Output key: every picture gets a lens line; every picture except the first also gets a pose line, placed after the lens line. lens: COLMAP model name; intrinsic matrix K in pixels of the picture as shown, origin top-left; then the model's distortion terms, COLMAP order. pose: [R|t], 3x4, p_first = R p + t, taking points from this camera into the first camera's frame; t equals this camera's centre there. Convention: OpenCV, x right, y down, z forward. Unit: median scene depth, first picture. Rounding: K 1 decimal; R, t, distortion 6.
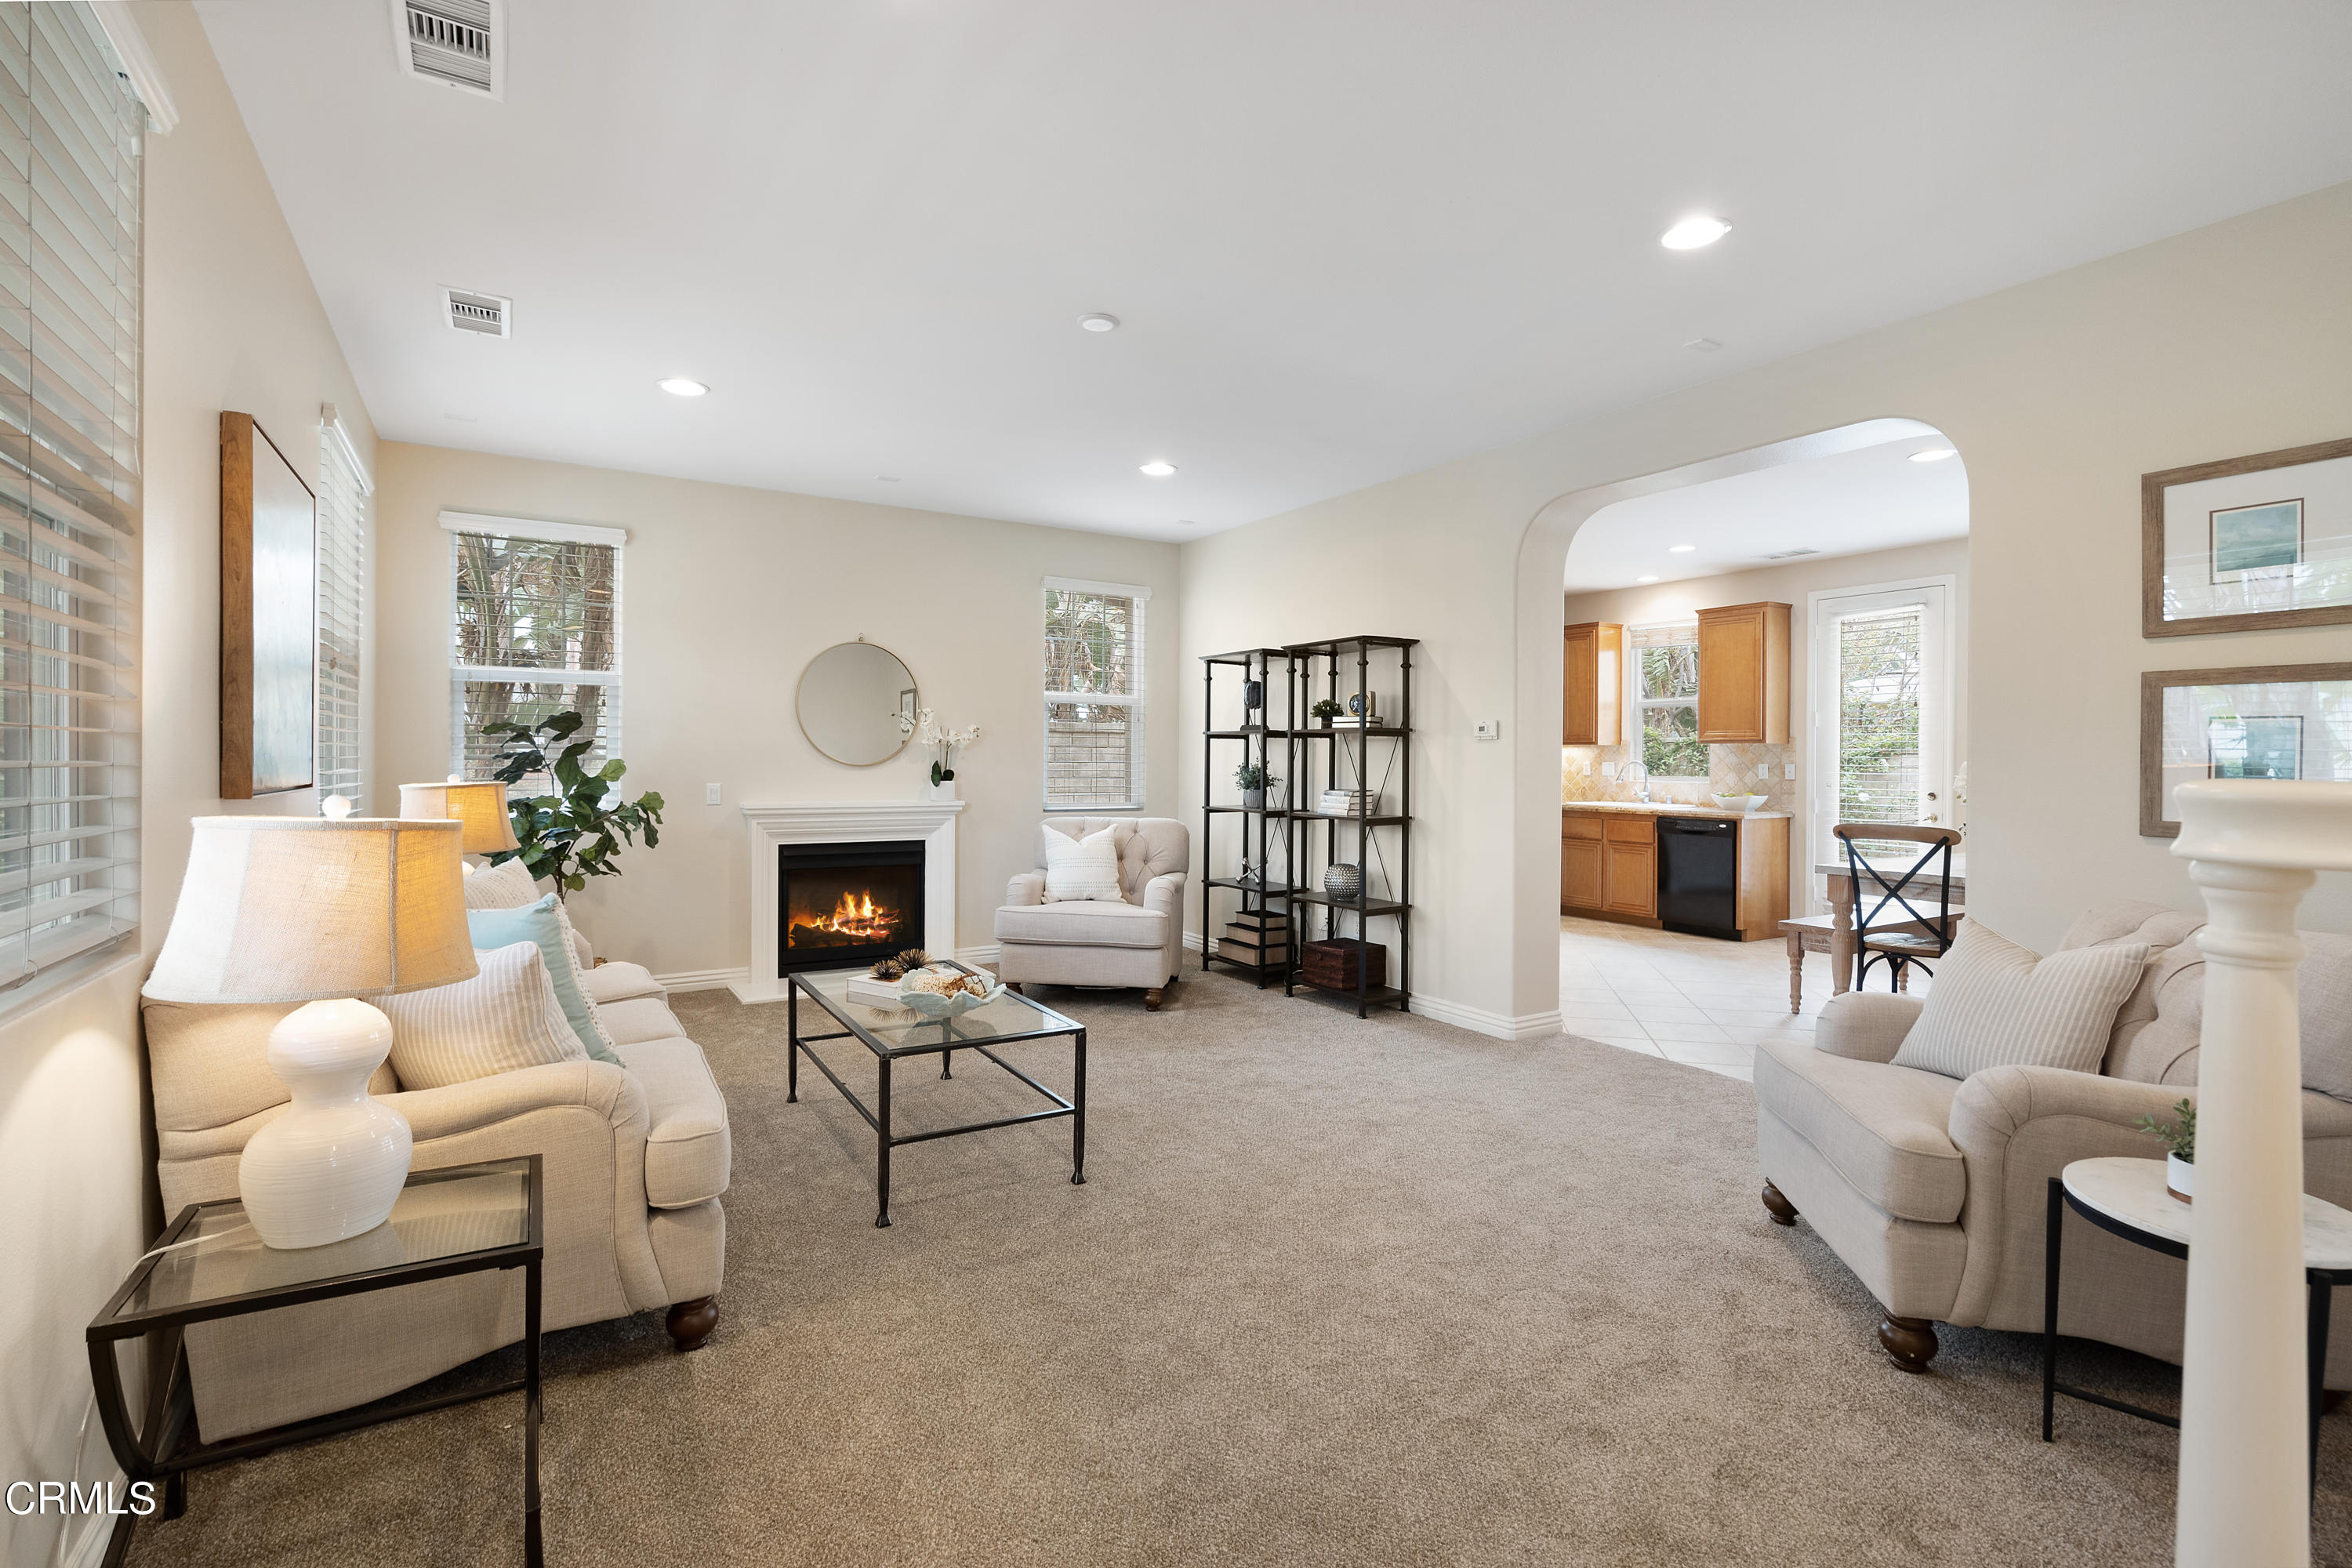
lens RADIAL K [[1077.6, 0, 1189.1], [0, 1077.6, 756.9], [0, 0, 1]] dist [-0.003170, -0.000418]
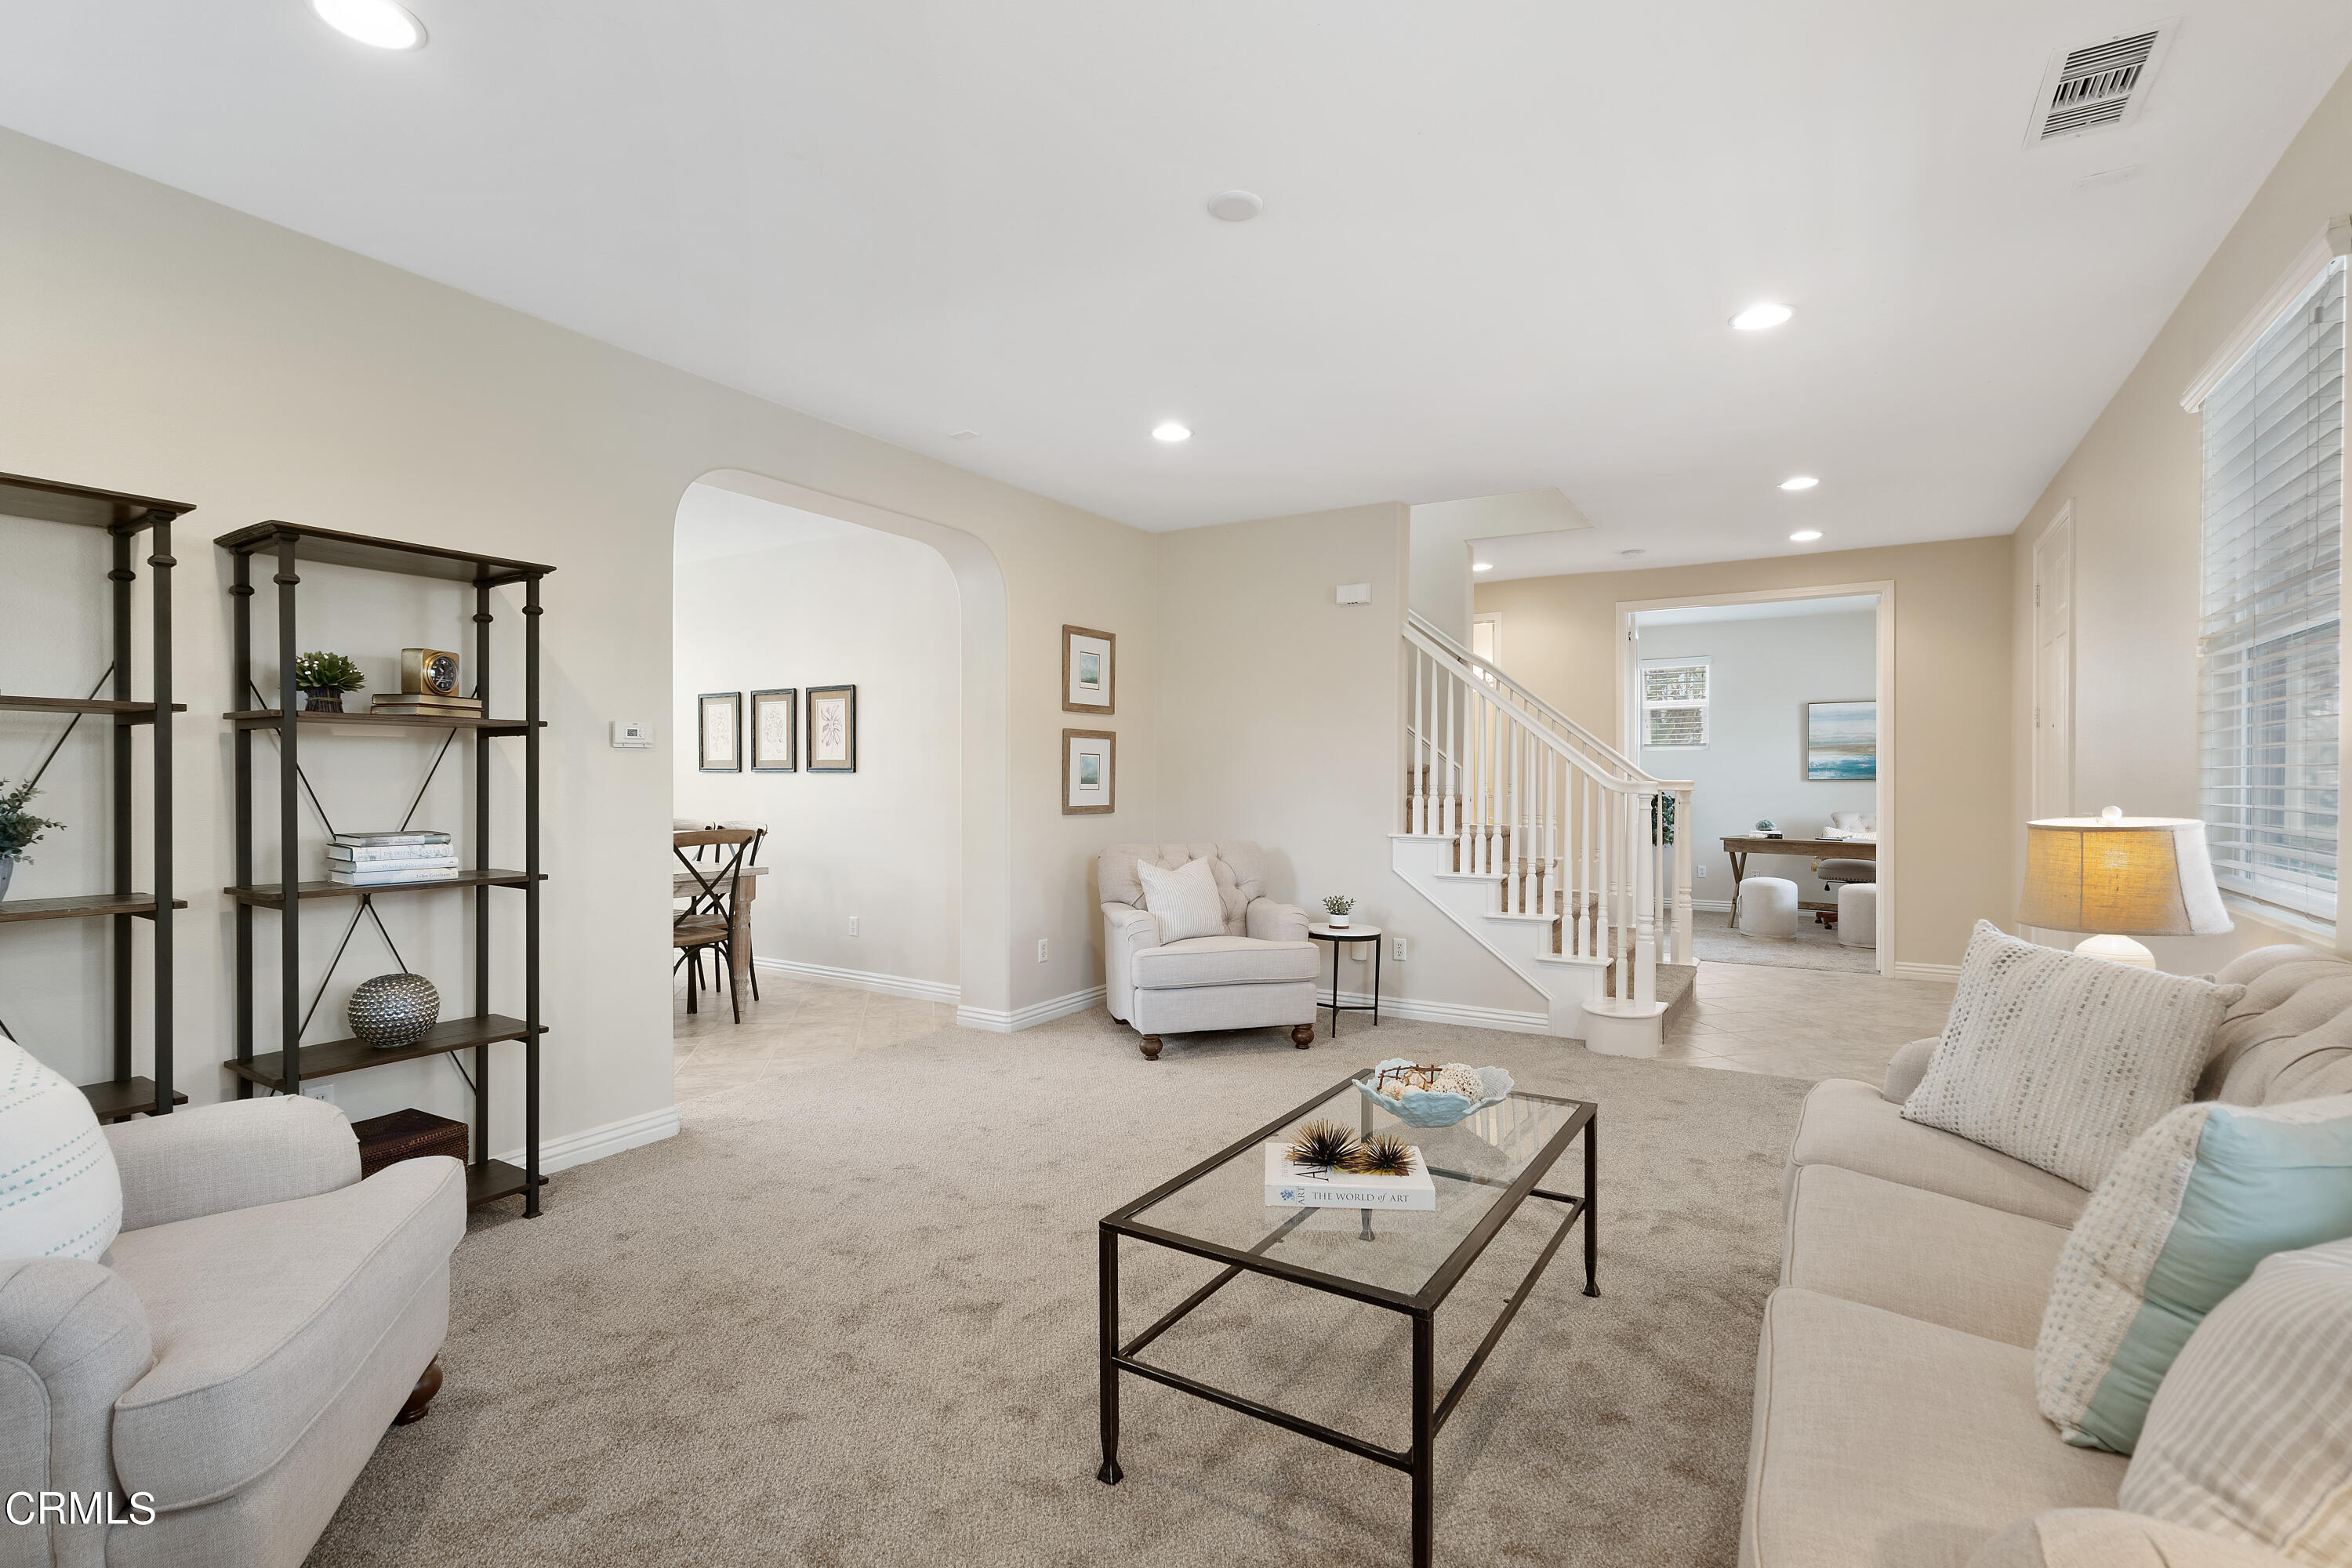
lens RADIAL K [[1077.6, 0, 1189.1], [0, 1077.6, 756.9], [0, 0, 1]] dist [-0.003170, -0.000418]
pose [[-0.432571, 0.015819, 0.901461, -0.350881], [-0.002170, 0.999825, -0.018587, 0.002840], [-0.901597, -0.009997, -0.432461, 0.613669]]
